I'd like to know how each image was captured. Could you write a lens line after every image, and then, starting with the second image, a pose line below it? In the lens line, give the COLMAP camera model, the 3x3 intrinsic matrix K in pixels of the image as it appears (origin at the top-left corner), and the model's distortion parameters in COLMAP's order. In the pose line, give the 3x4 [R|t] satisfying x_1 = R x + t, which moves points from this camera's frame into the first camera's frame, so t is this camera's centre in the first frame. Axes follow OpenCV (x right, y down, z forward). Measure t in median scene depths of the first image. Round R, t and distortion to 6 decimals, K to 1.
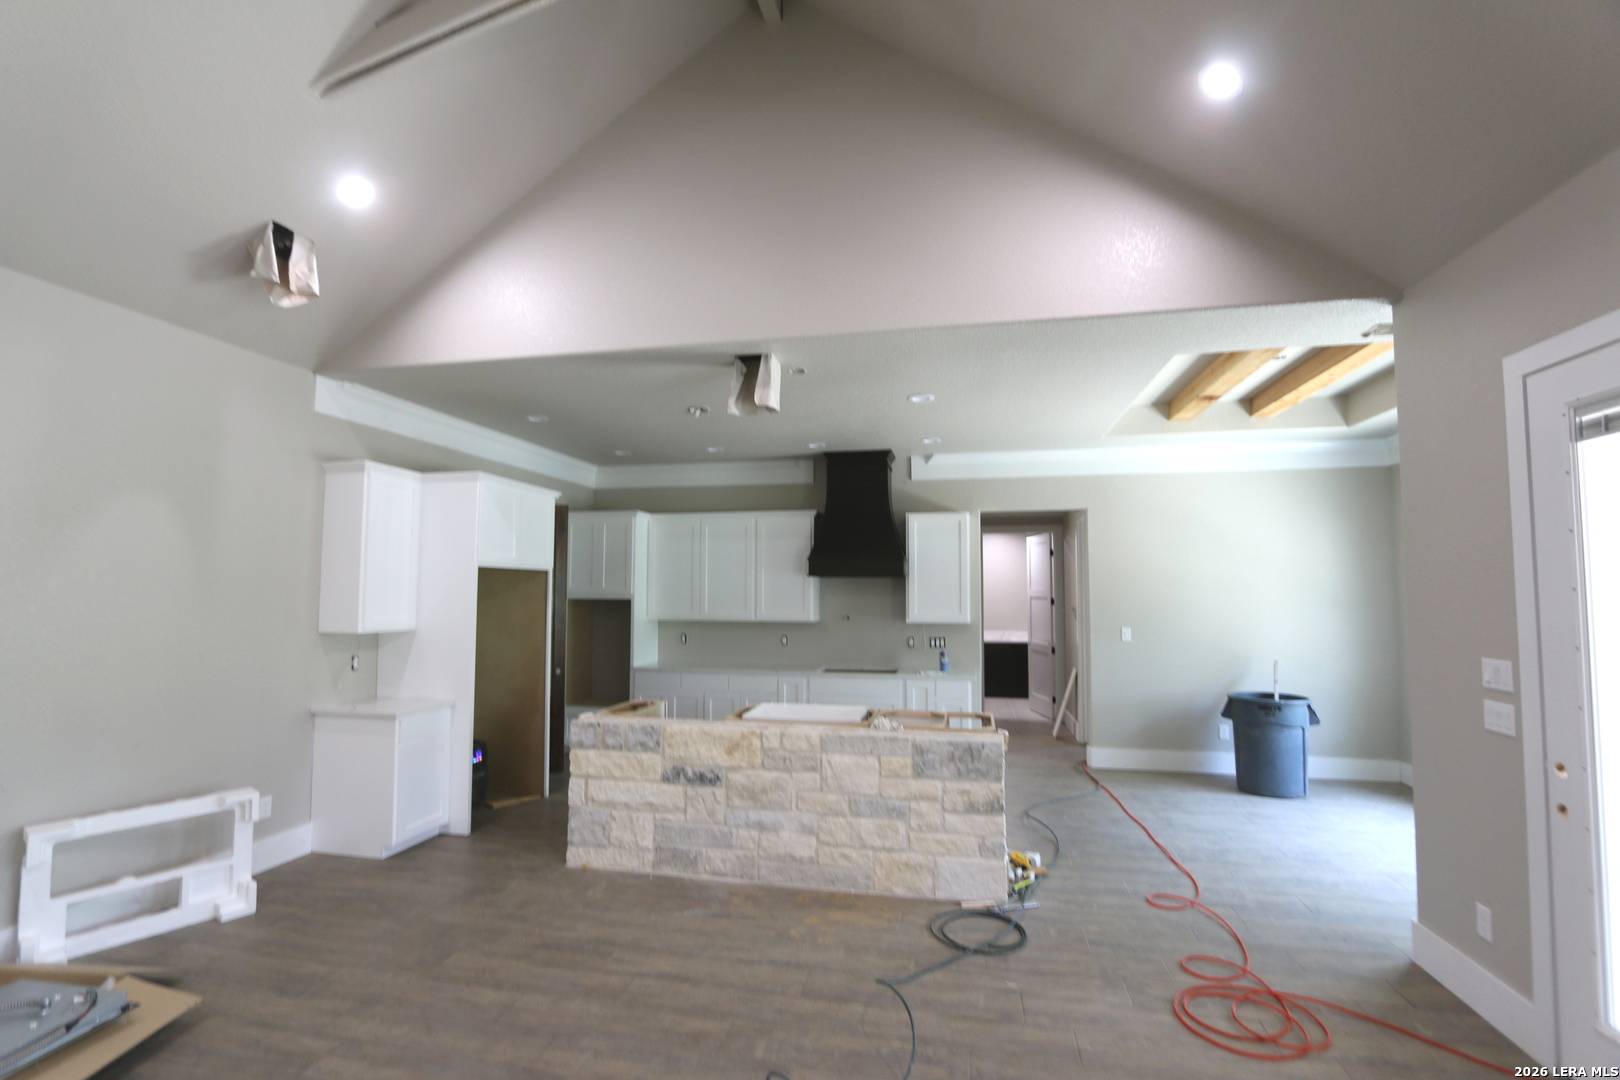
lens RADIAL K [[739.4, 0, 800.6], [0, 739.4, 547.4], [0, 0, 1]] dist [-0.018456, 0.003838]
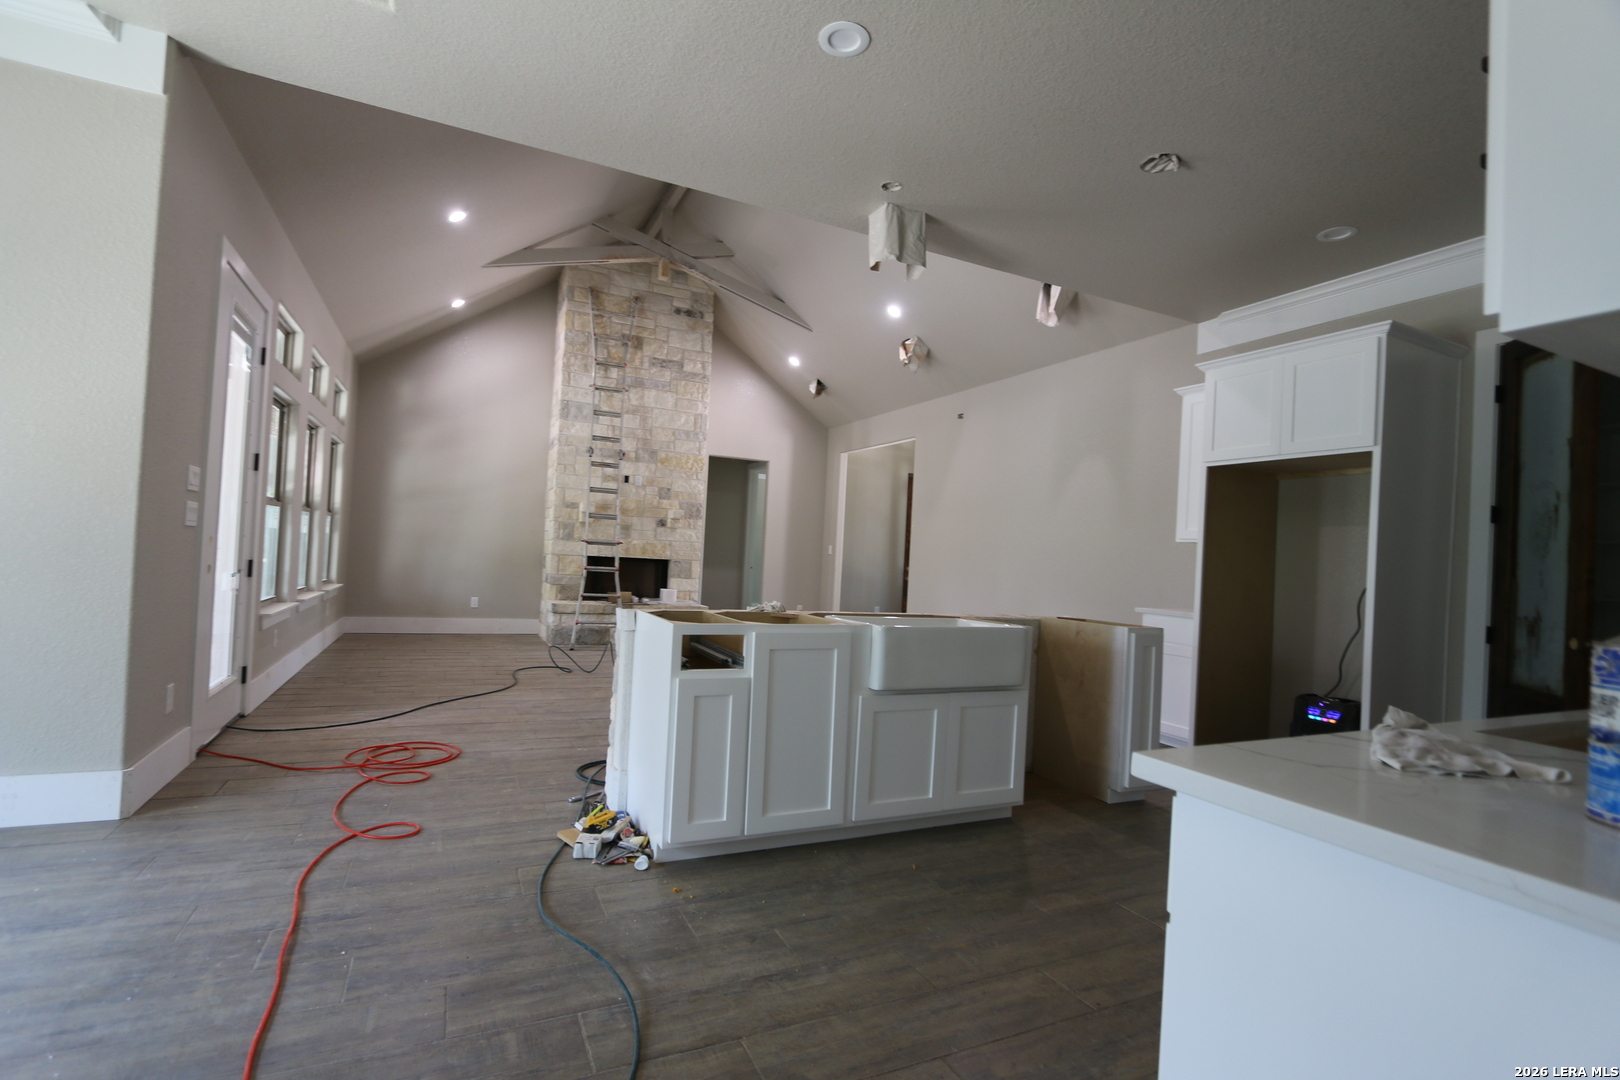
lens RADIAL K [[739.4, 0, 798.6], [0, 739.4, 541.2], [0, 0, 1]] dist [-0.018456, 0.003838]
pose [[-0.791245, -0.058971, -0.608650, 0.584740], [-0.018310, 0.997178, -0.072811, 0.226452], [0.611226, -0.046467, -0.790091, 1.666738]]
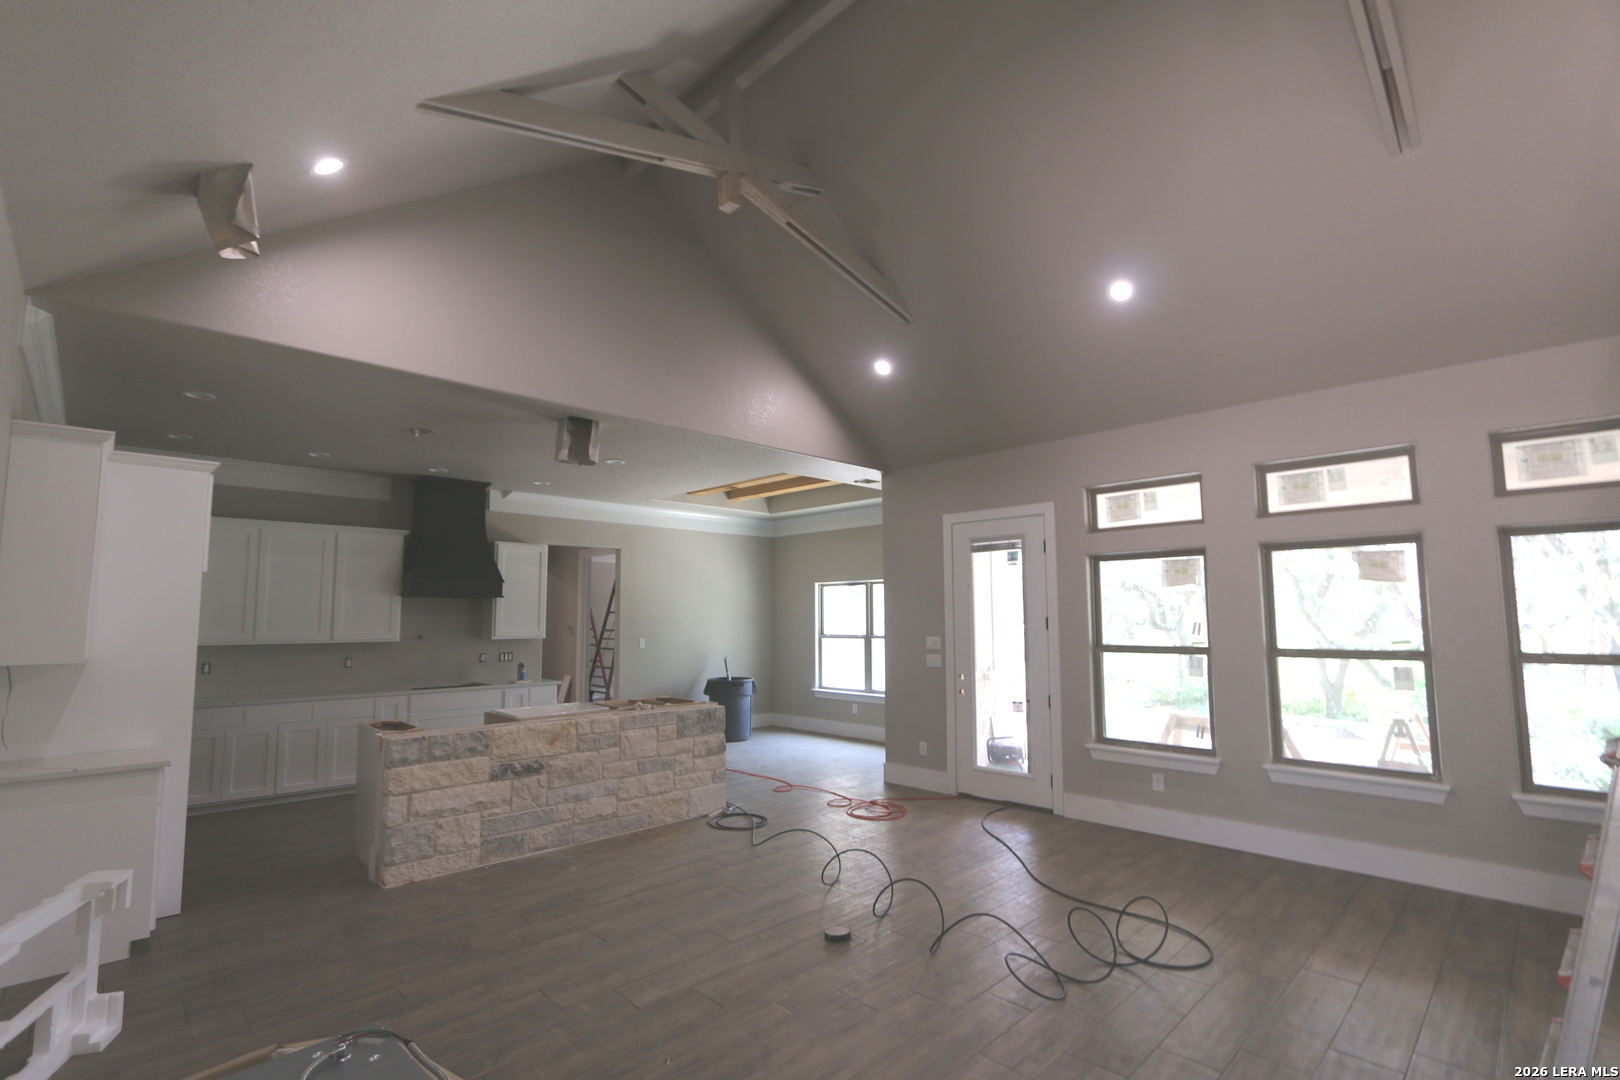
lens RADIAL K [[739.4, 0, 794.9], [0, 739.4, 549.6], [0, 0, 1]] dist [-0.018456, 0.003838]
pose [[0.555667, 0.070903, 0.828376, -0.888774], [-0.044363, 0.997466, -0.055617, 0.014005], [-0.830221, -0.005845, 0.557404, 0.008584]]
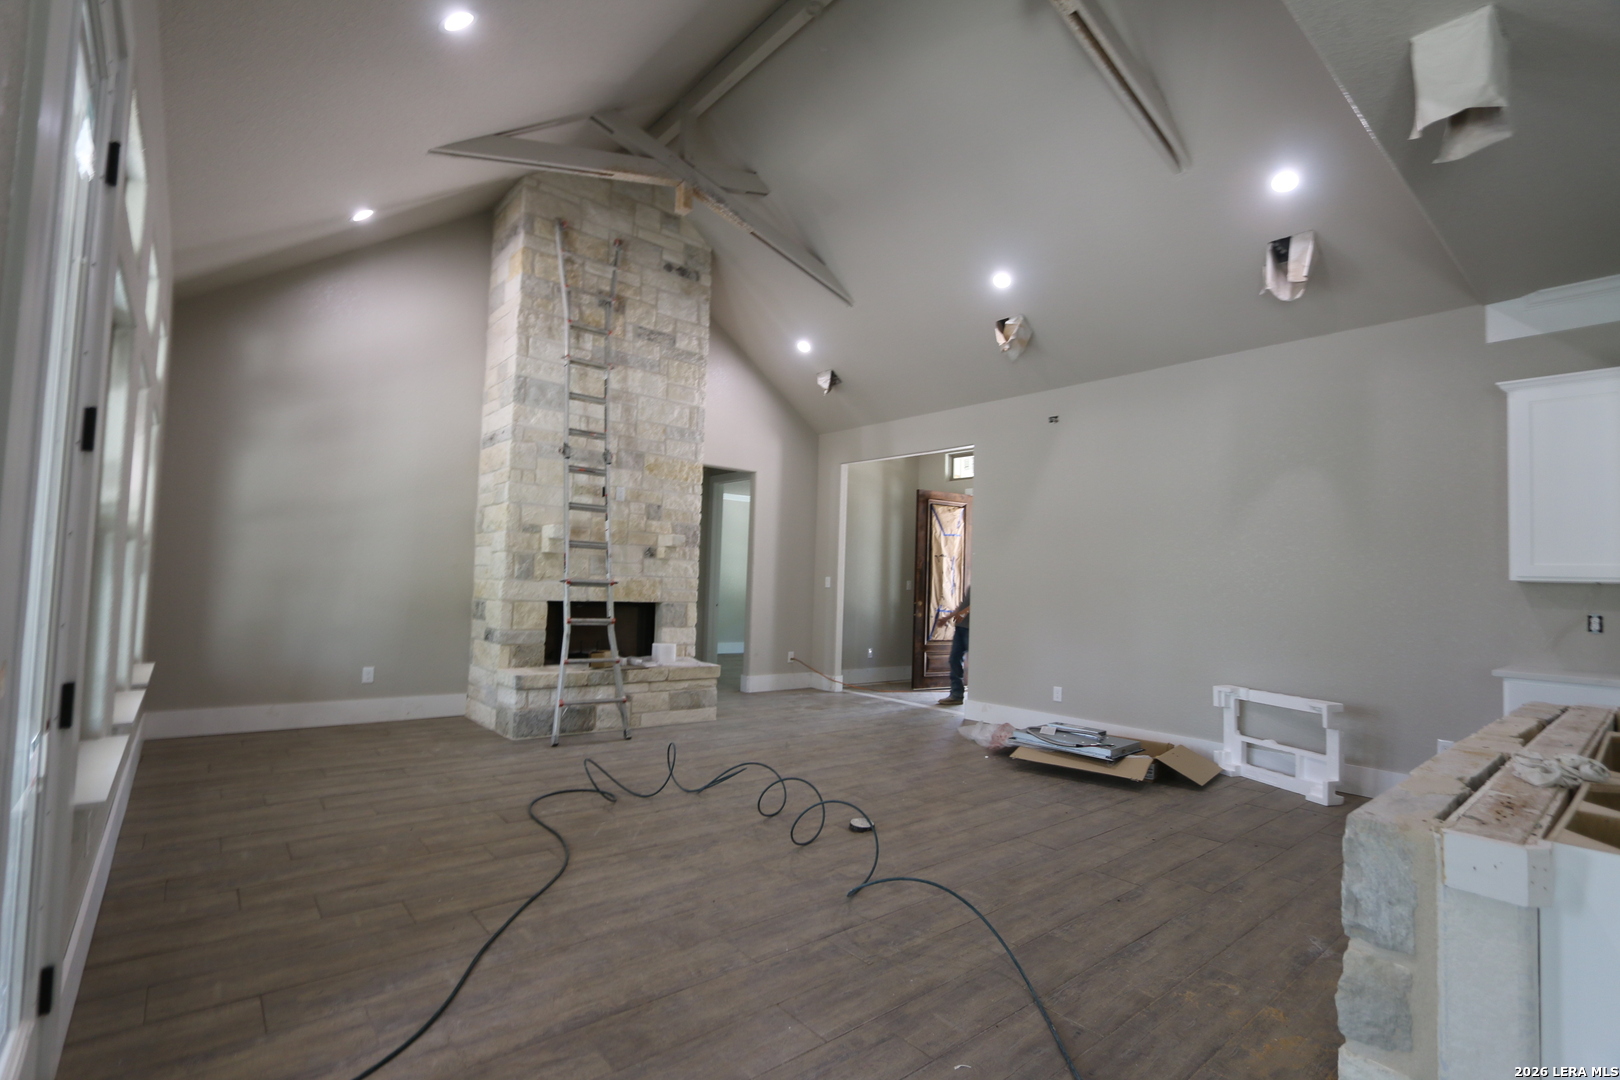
lens RADIAL K [[739.4, 0, 799.8], [0, 739.4, 543.8], [0, 0, 1]] dist [-0.018456, 0.003838]
pose [[-0.611497, -0.068952, -0.788236, 0.637915], [0.010917, 0.995366, -0.095540, 0.159580], [0.791171, -0.067028, -0.607911, 0.937546]]
